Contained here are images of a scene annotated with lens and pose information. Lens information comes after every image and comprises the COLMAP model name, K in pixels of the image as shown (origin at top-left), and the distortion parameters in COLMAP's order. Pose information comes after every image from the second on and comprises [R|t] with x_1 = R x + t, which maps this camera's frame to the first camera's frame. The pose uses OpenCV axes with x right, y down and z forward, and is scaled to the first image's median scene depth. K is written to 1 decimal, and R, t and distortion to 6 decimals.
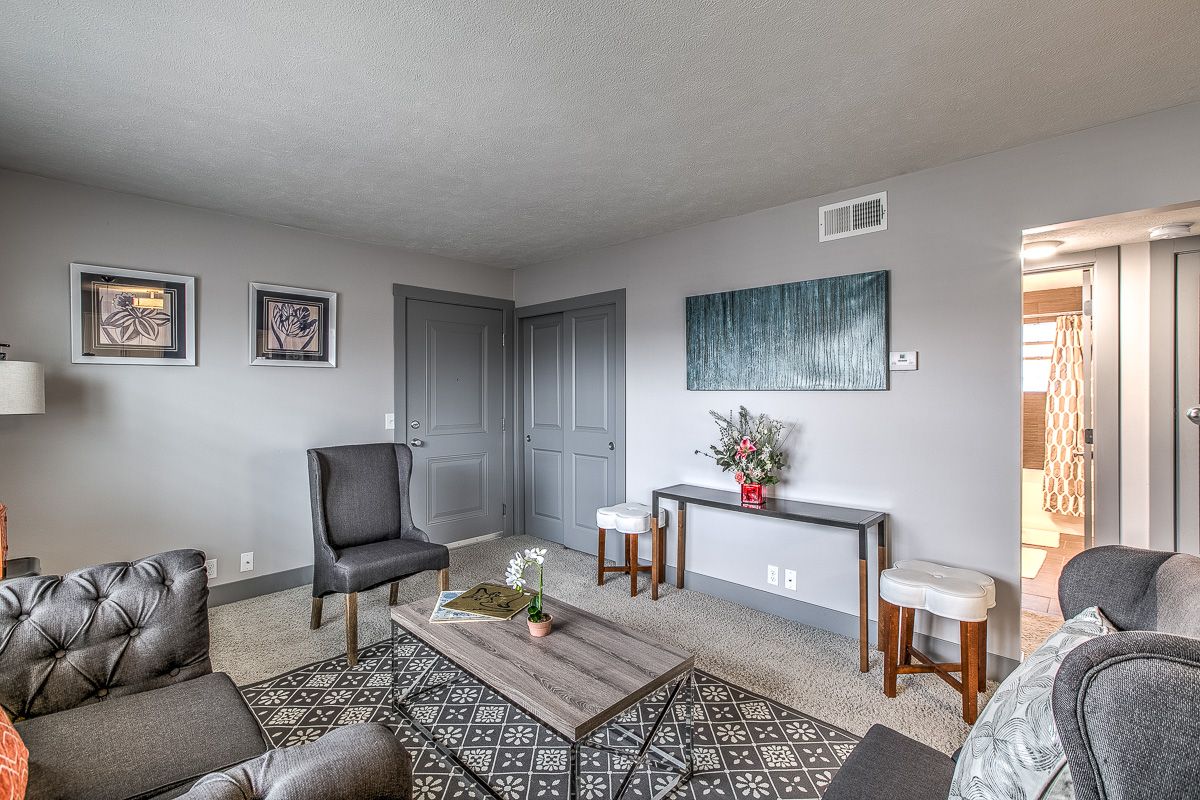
lens RADIAL K [[556.2, 0, 603.7], [0, 556.2, 392.7], [0, 0, 1]] dist [-0.001319, 0.000388]
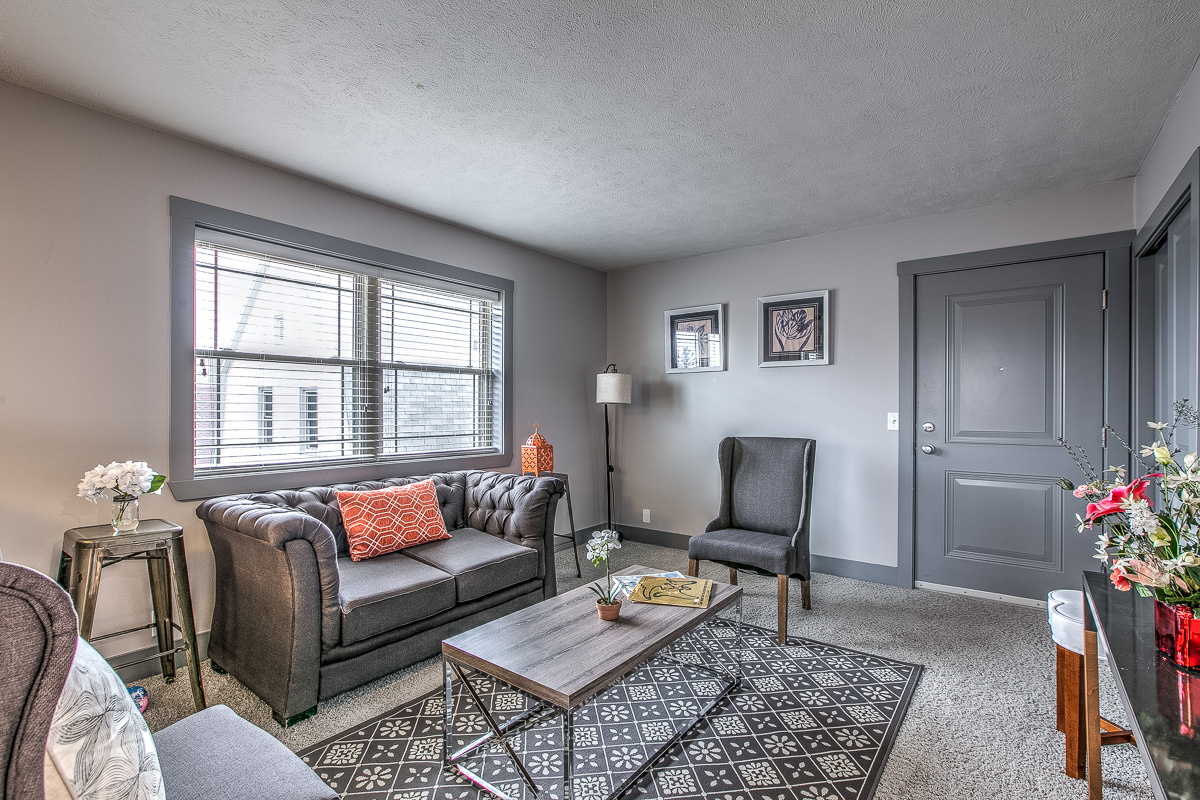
lens RADIAL K [[556.2, 0, 587.8], [0, 556.2, 403.3], [0, 0, 1]] dist [-0.001319, 0.000388]
pose [[0.102260, -0.004949, -0.994745, 0.546586], [-0.009189, 0.999940, -0.005920, 0.040249], [0.994715, 0.009746, 0.102209, 0.548806]]
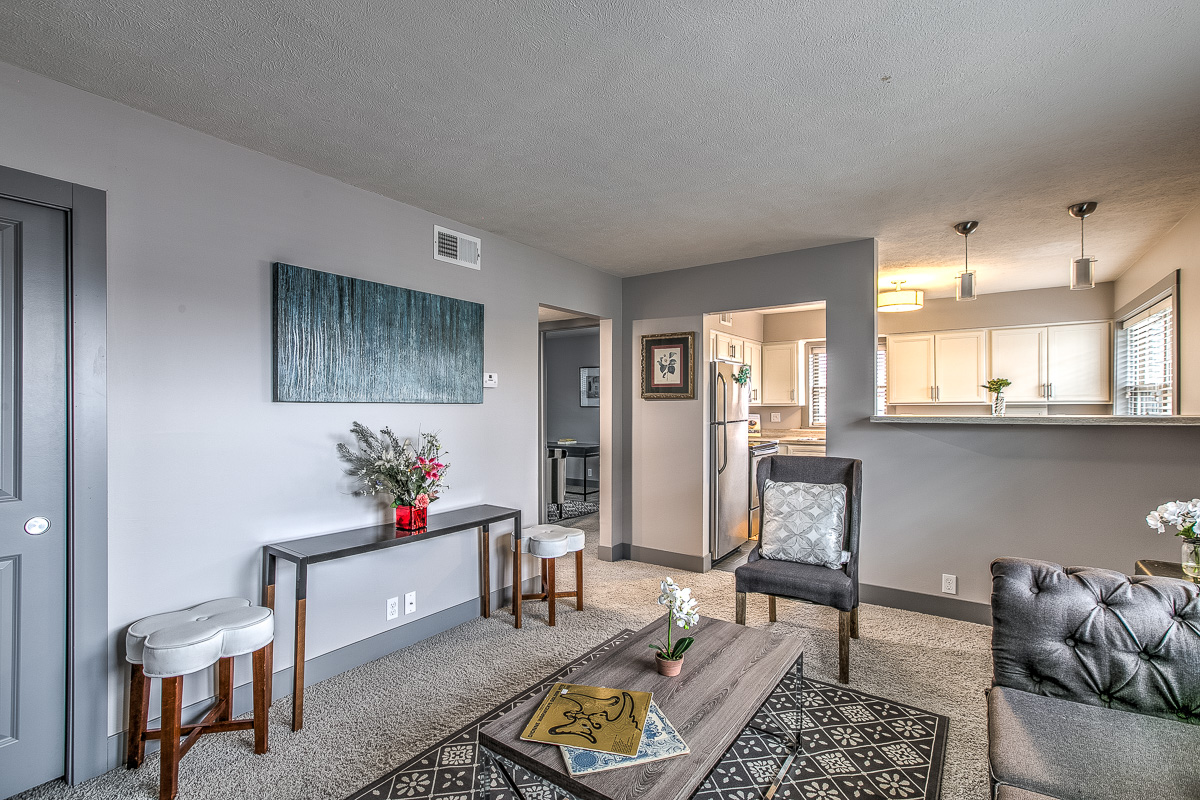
lens RADIAL K [[556.2, 0, 600.8], [0, 556.2, 401.3], [0, 0, 1]] dist [-0.001319, 0.000388]
pose [[-0.165975, 0.008382, 0.986094, -0.625473], [0.006242, 0.999953, -0.007449, 0.002287], [-0.986110, 0.004919, -0.166020, 0.800519]]
